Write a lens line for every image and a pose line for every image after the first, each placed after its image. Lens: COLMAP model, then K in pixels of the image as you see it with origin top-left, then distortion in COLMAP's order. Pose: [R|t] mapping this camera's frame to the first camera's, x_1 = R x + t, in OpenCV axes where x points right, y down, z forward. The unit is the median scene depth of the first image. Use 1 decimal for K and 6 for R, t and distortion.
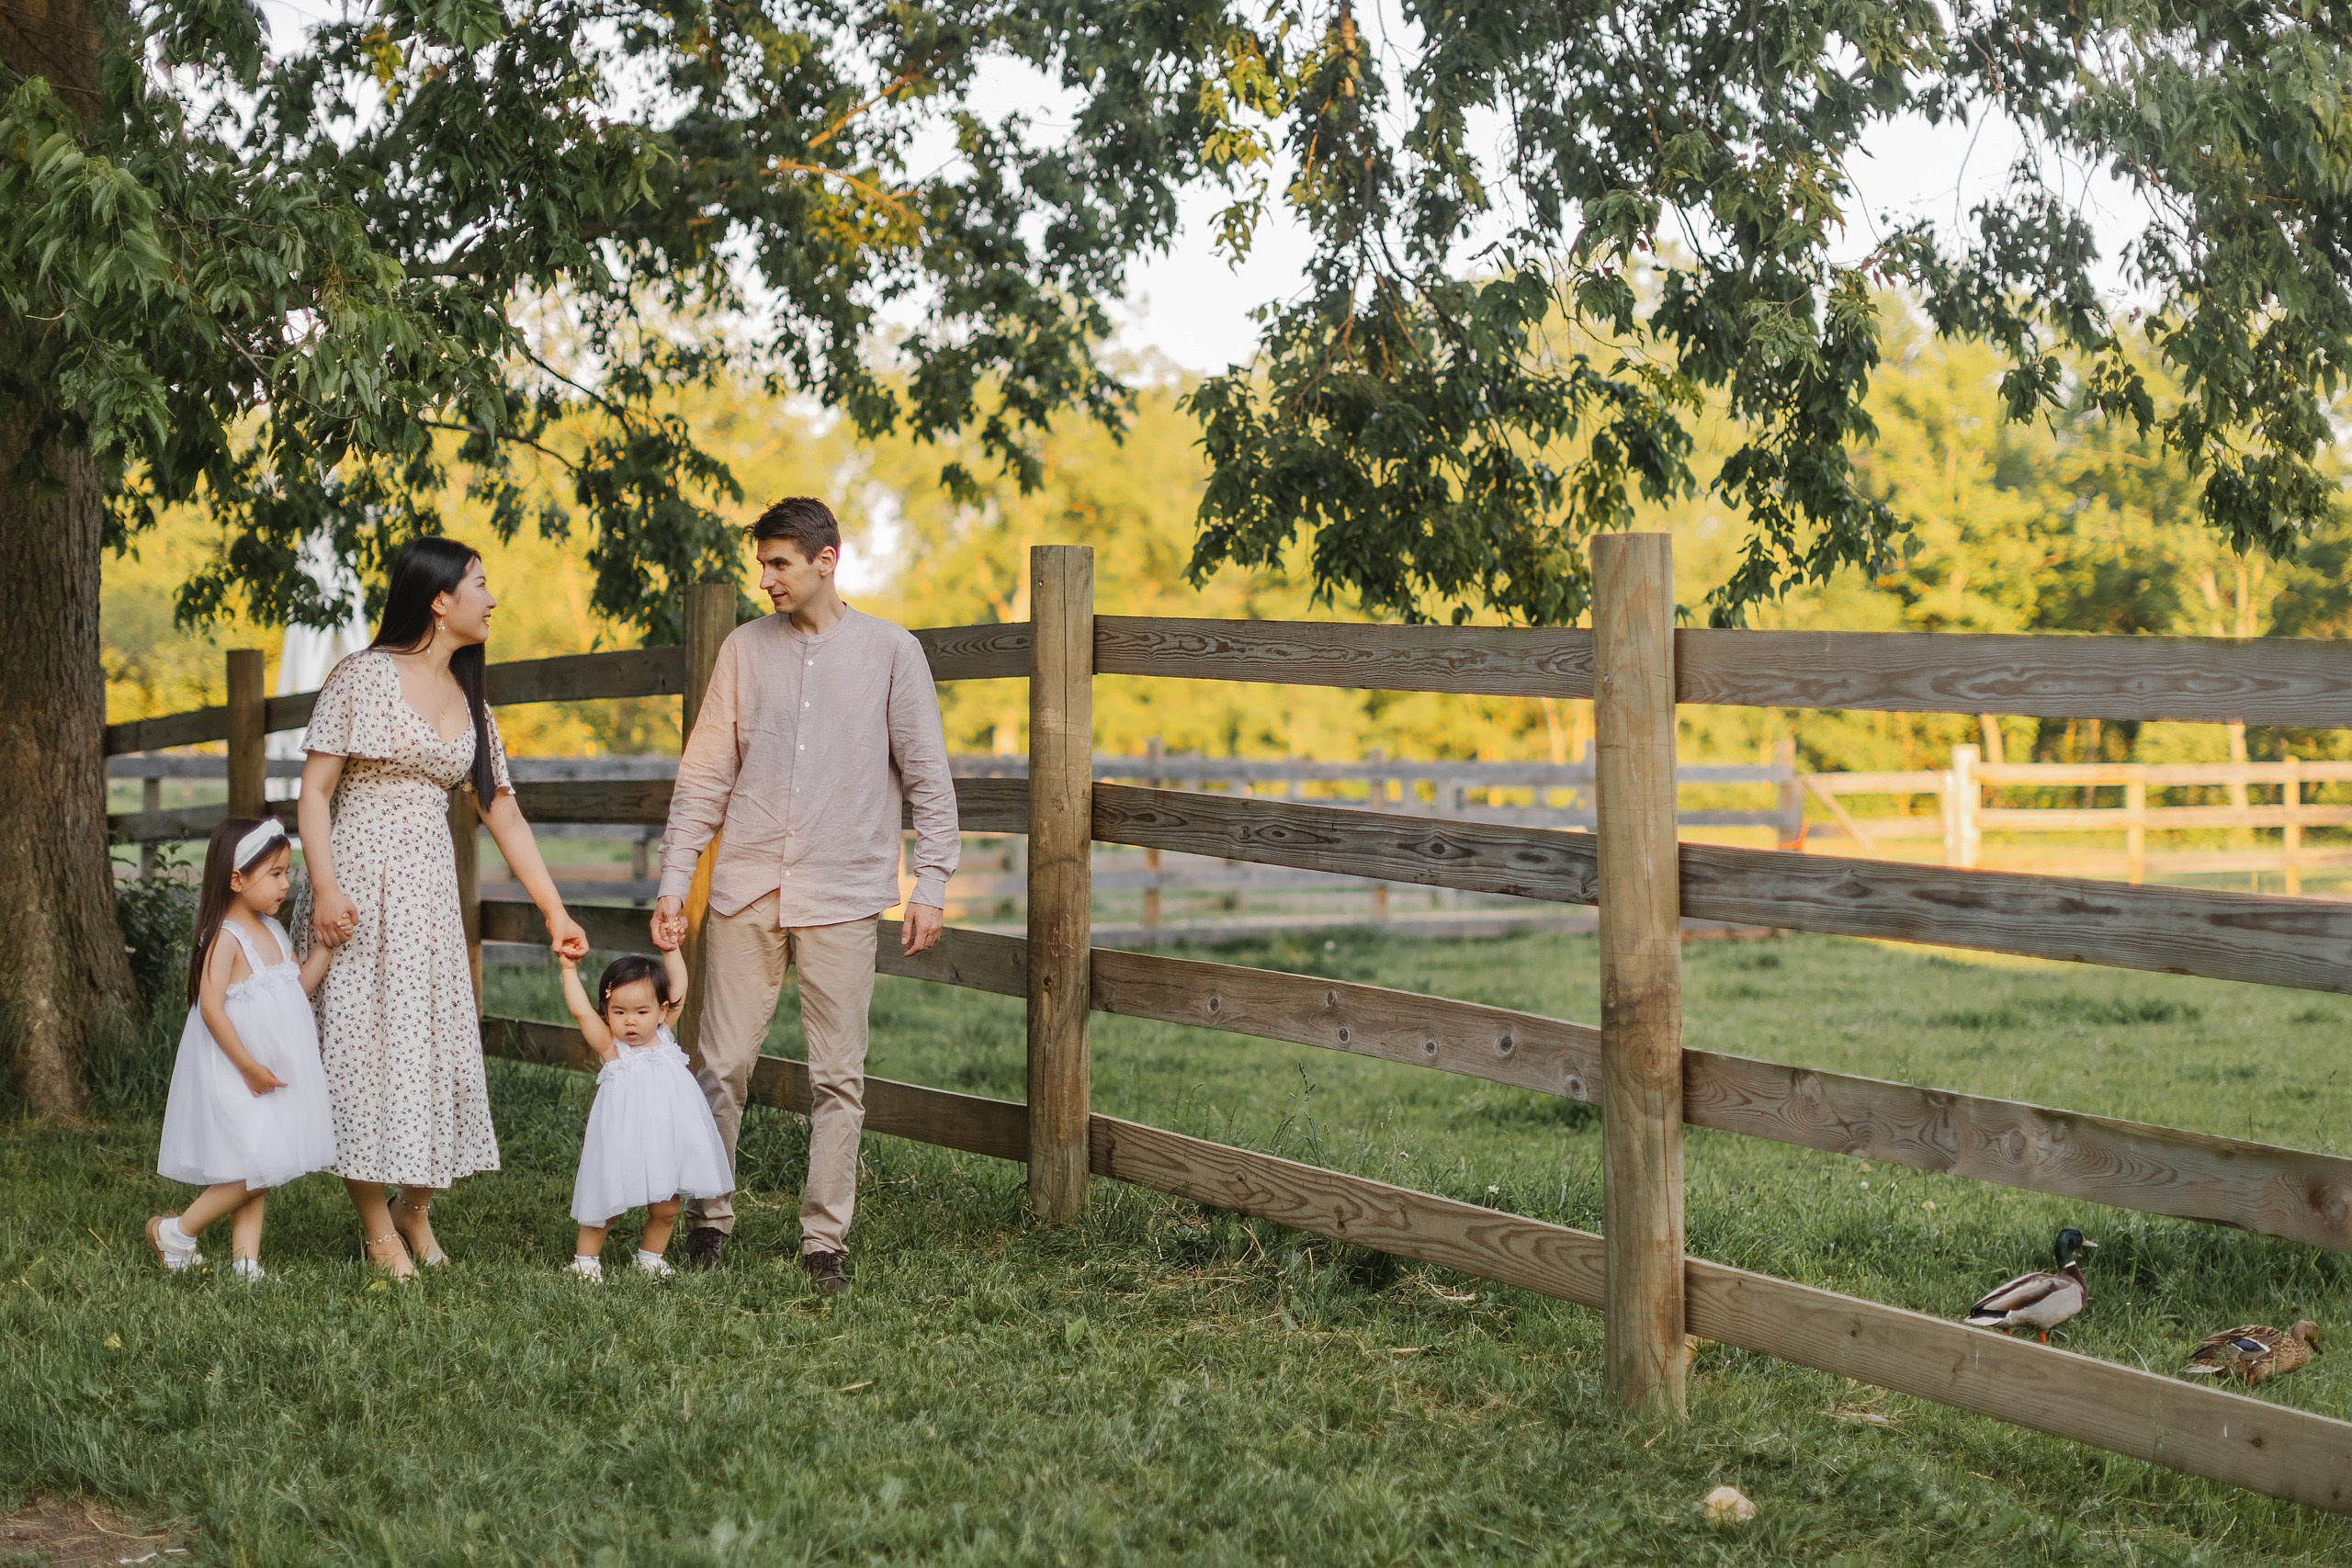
lens RADIAL K [[4280.5, 0, 1175.3], [0, 4280.5, 831.0], [0, 0, 1]] dist [-0.141509, 0.187053]
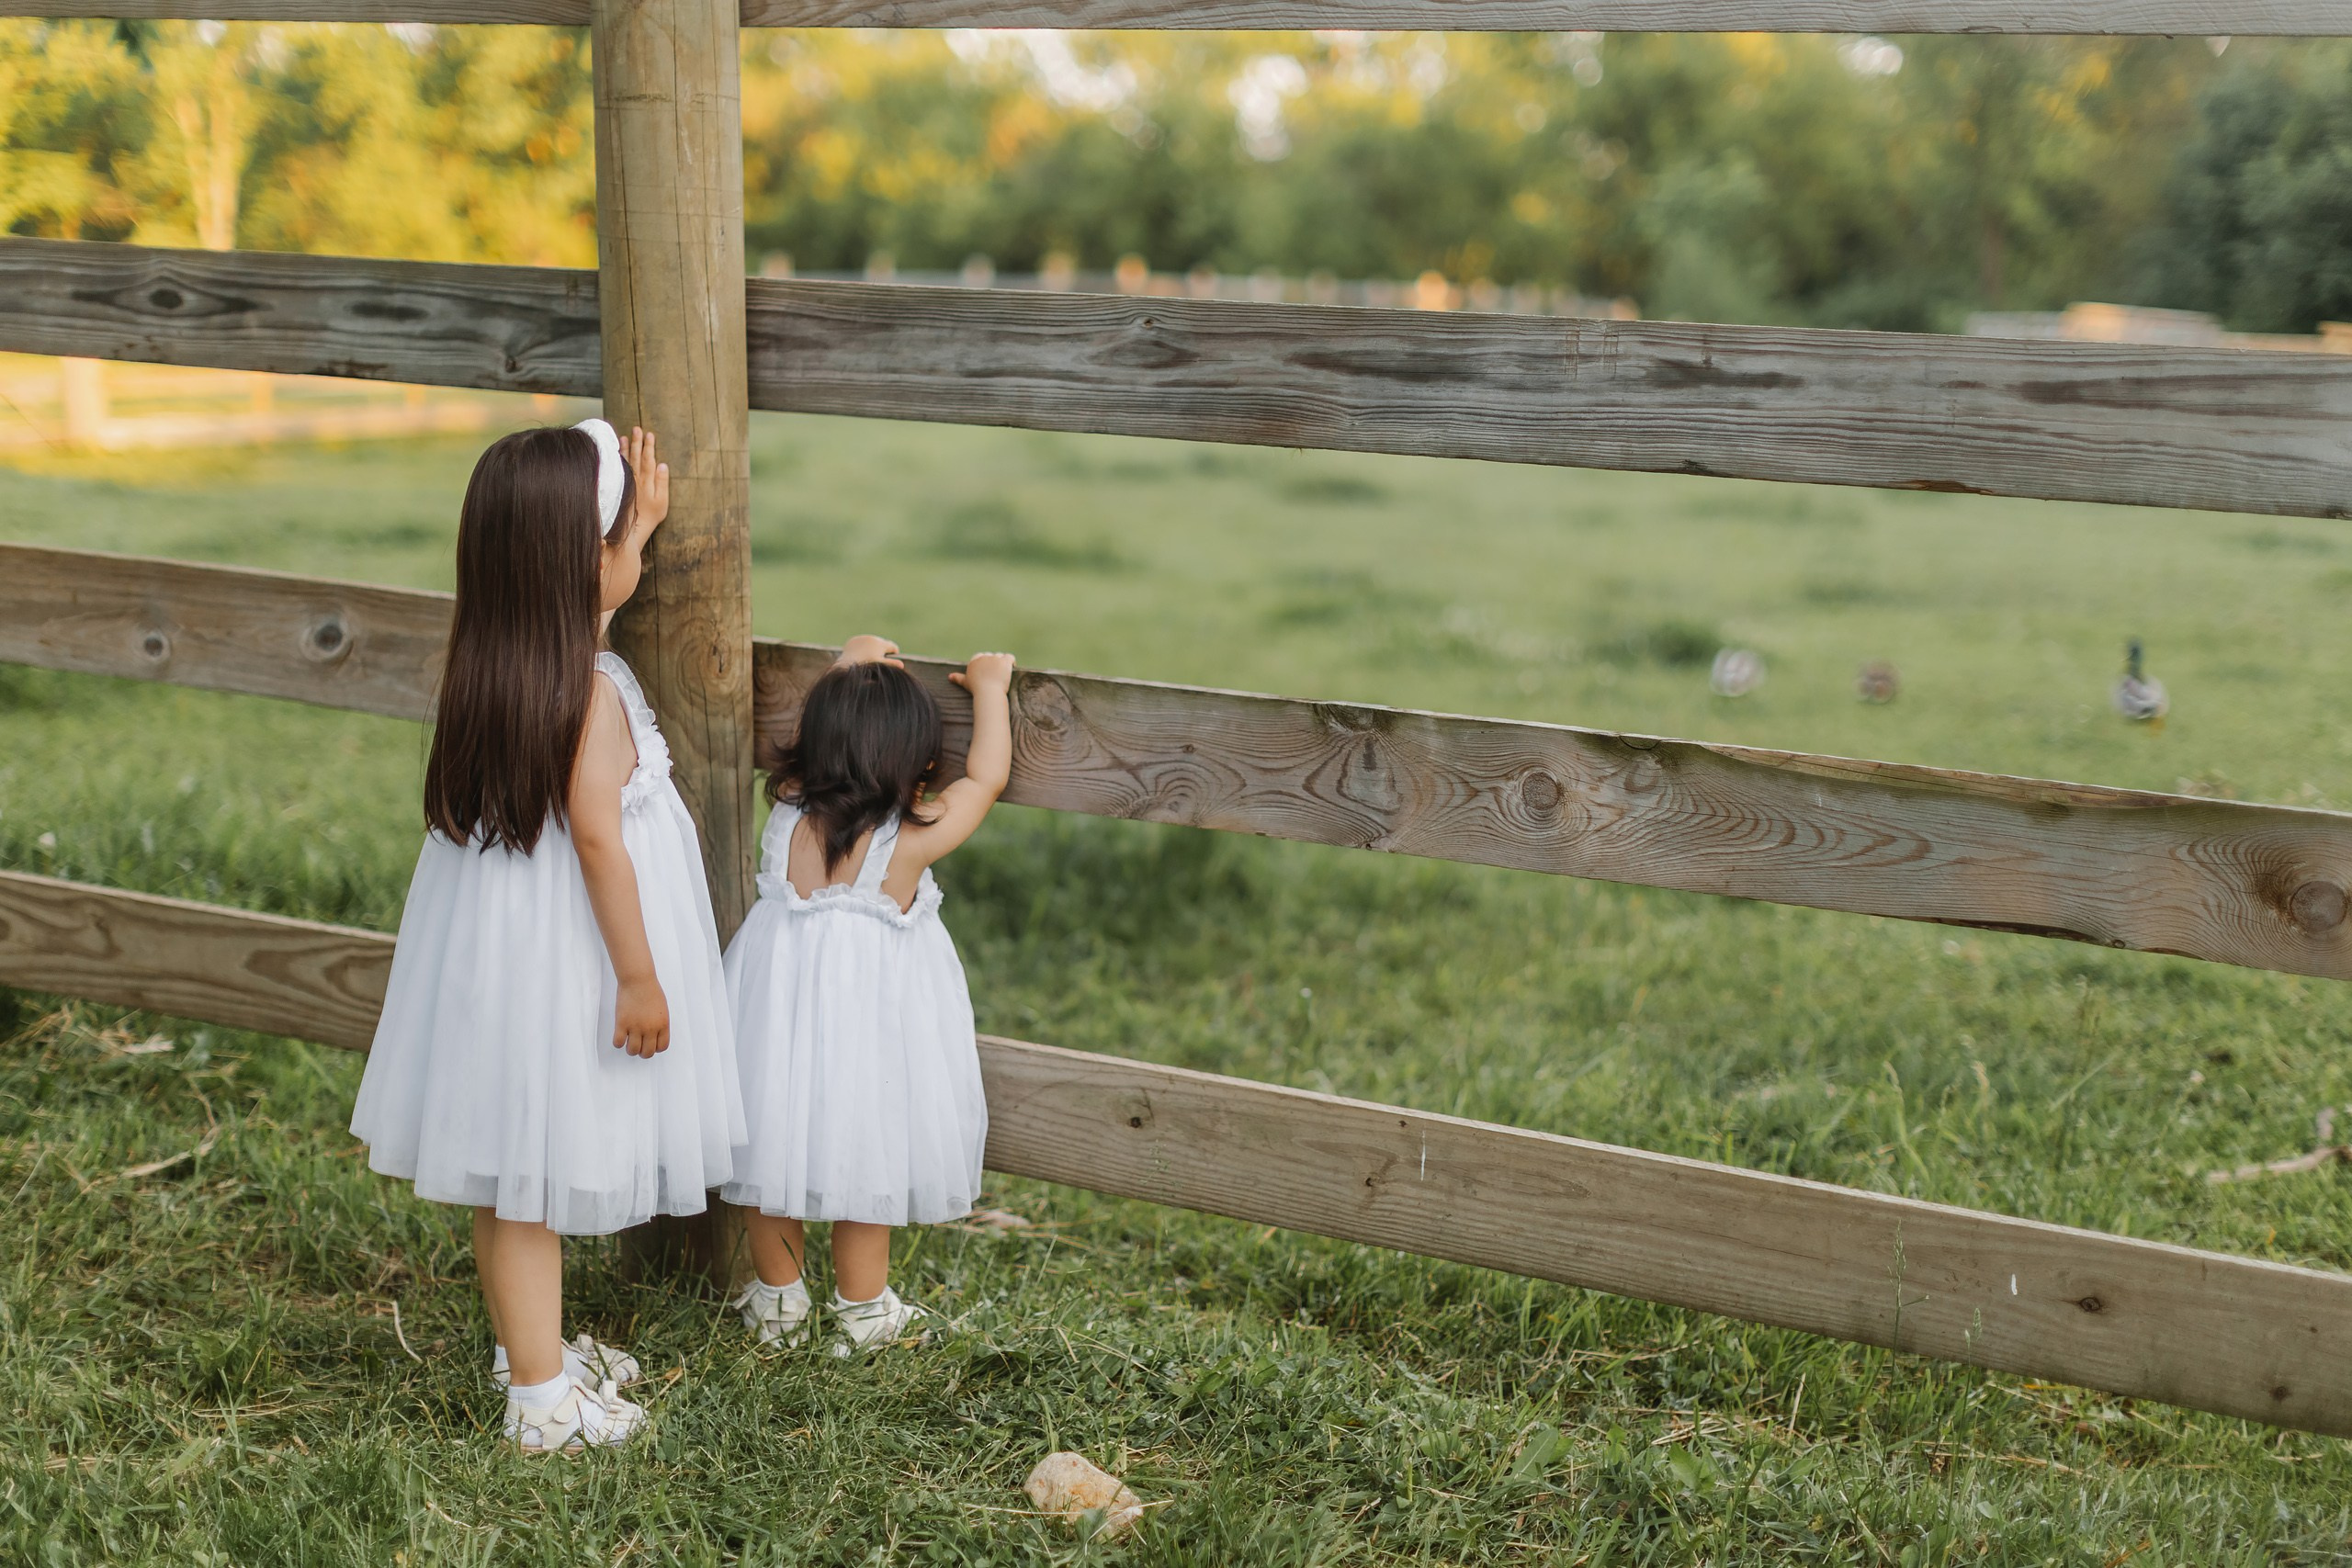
lens RADIAL K [[3580.1, 0, 1176.0], [0, 3580.1, 784.0], [0, 0, 1]] dist [0.004081, 0.060134]
pose [[0.848993, -0.065727, 0.524300, -0.086040], [0.004496, 0.993096, 0.117217, 0.014030], [-0.528385, -0.097159, 0.843427, 0.564036]]
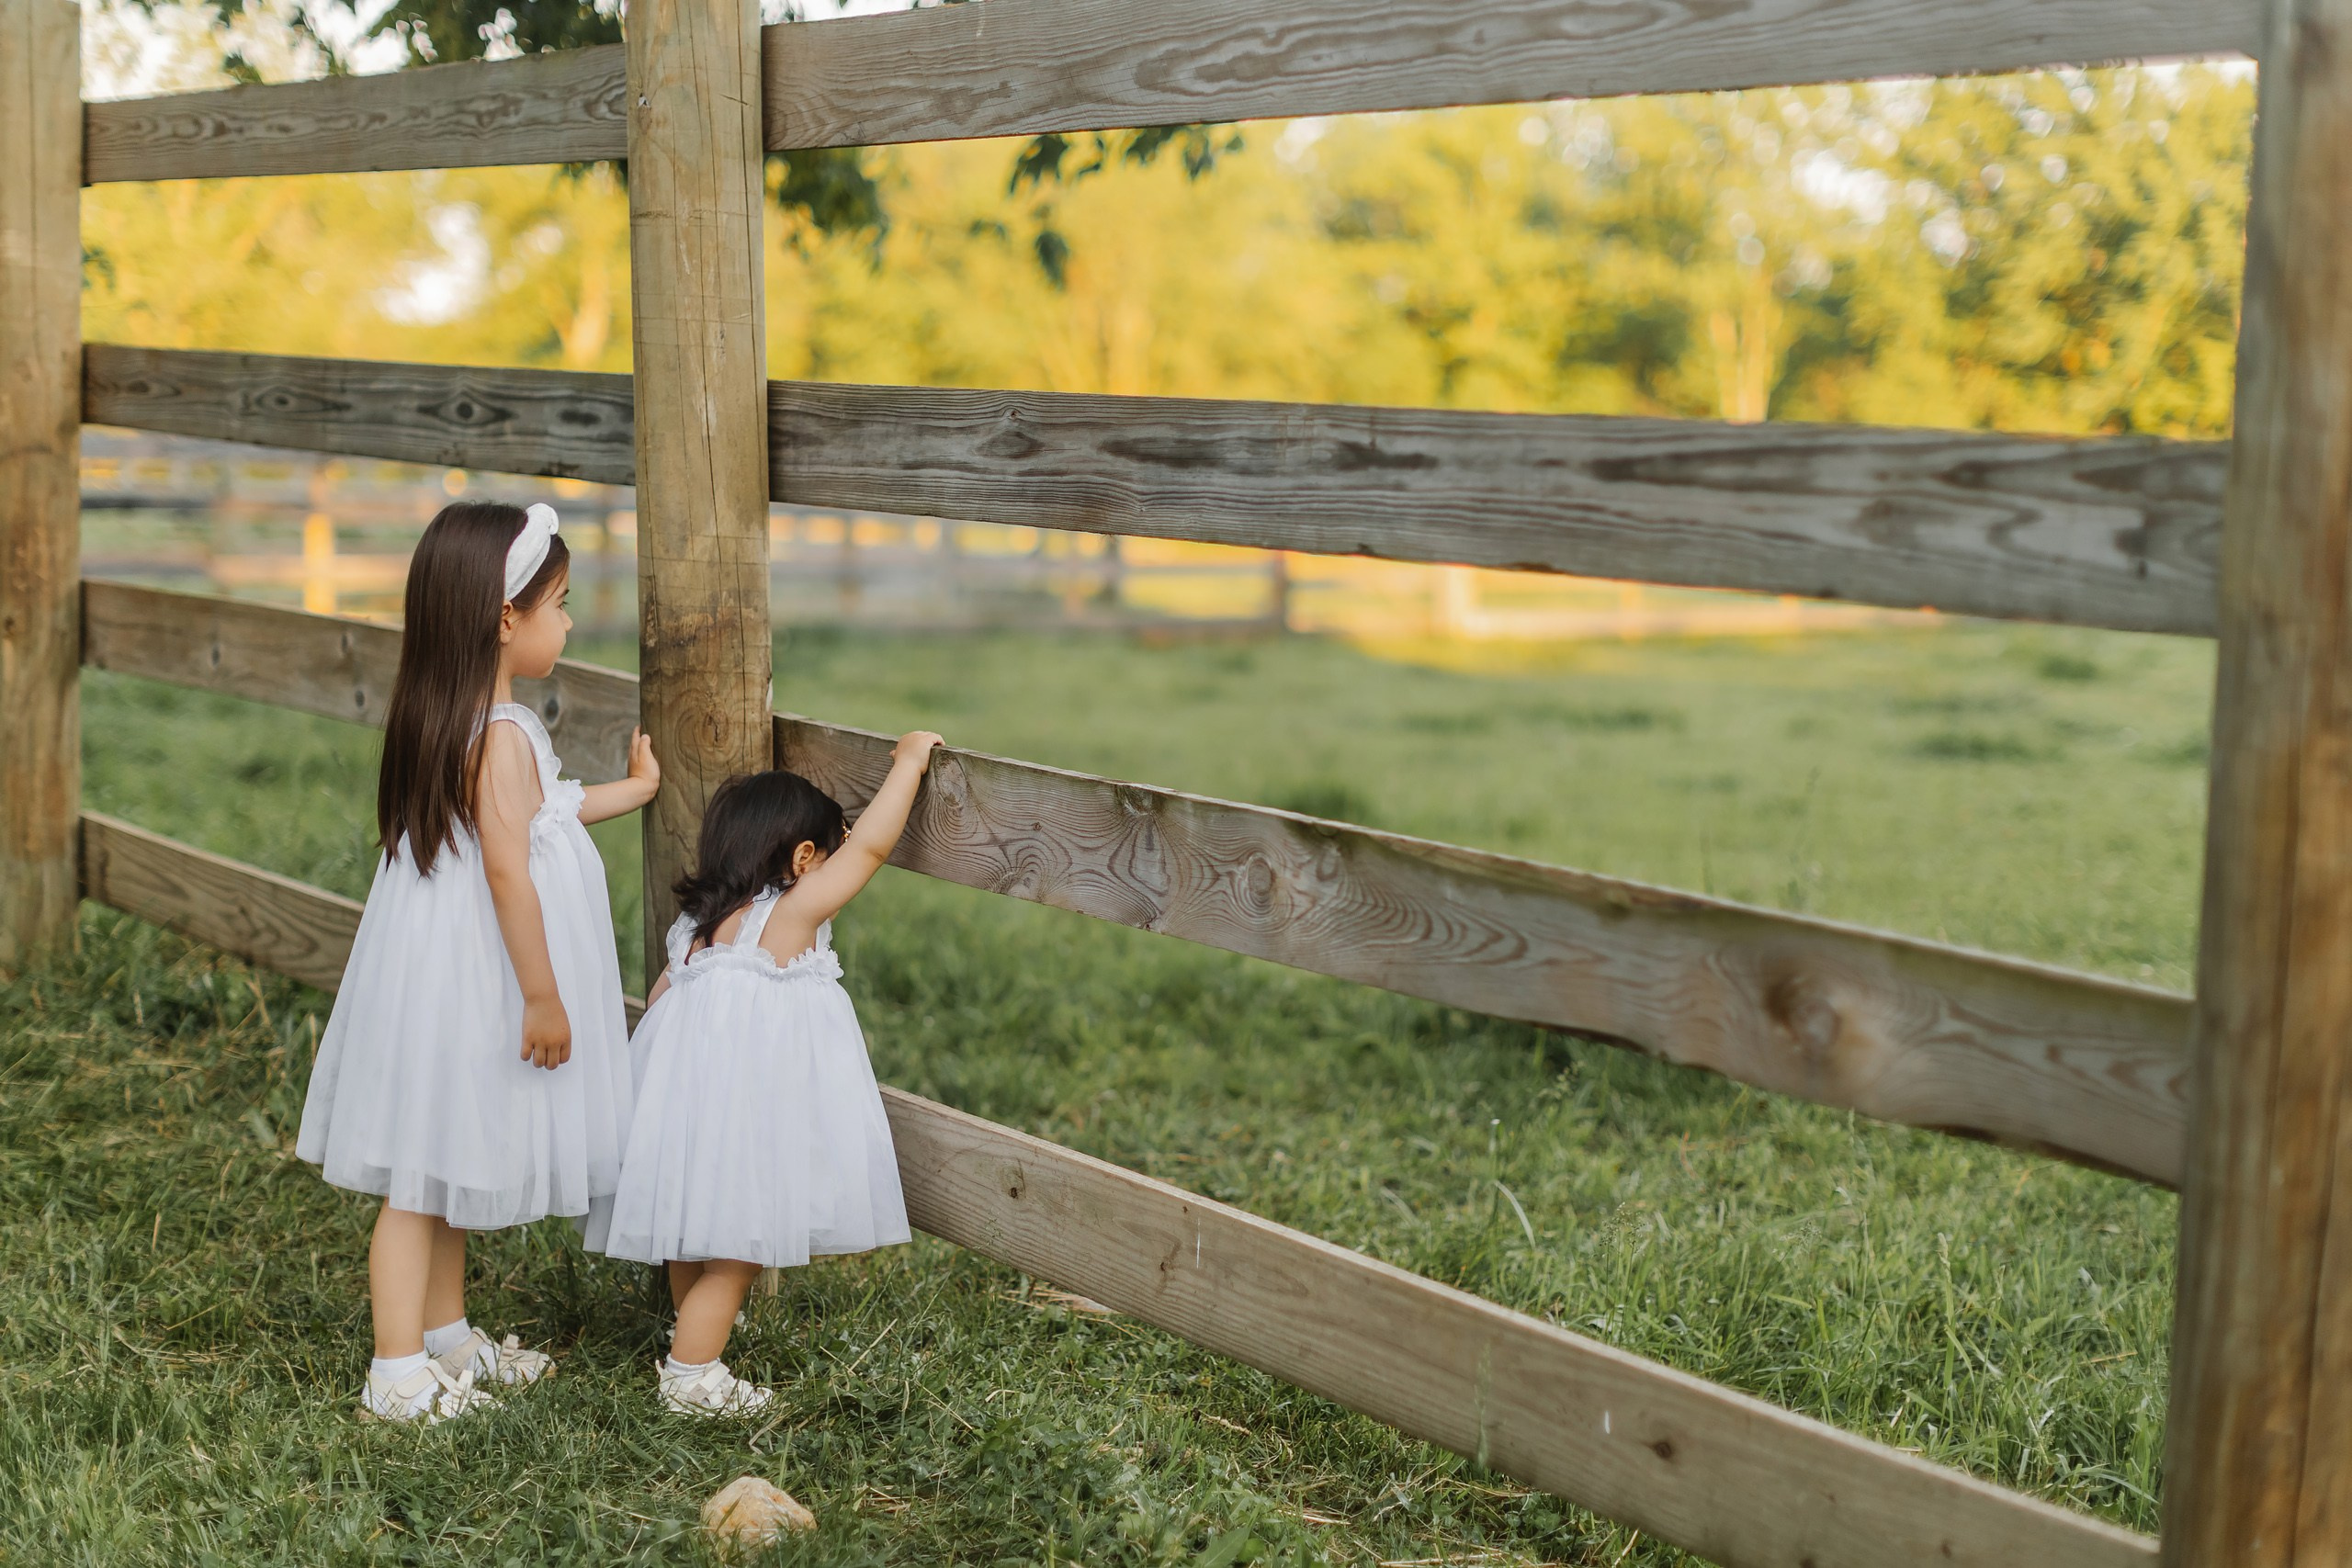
lens RADIAL K [[3686.8, 0, 1176.0], [0, 3686.8, 784.0], [0, 0, 1]] dist [0.013179, 0.018589]
pose [[0.995741, 0.010488, 0.091601, 0.128388], [-0.015628, 0.998332, 0.055576, 0.030300], [-0.090865, -0.056771, 0.994244, 0.466388]]
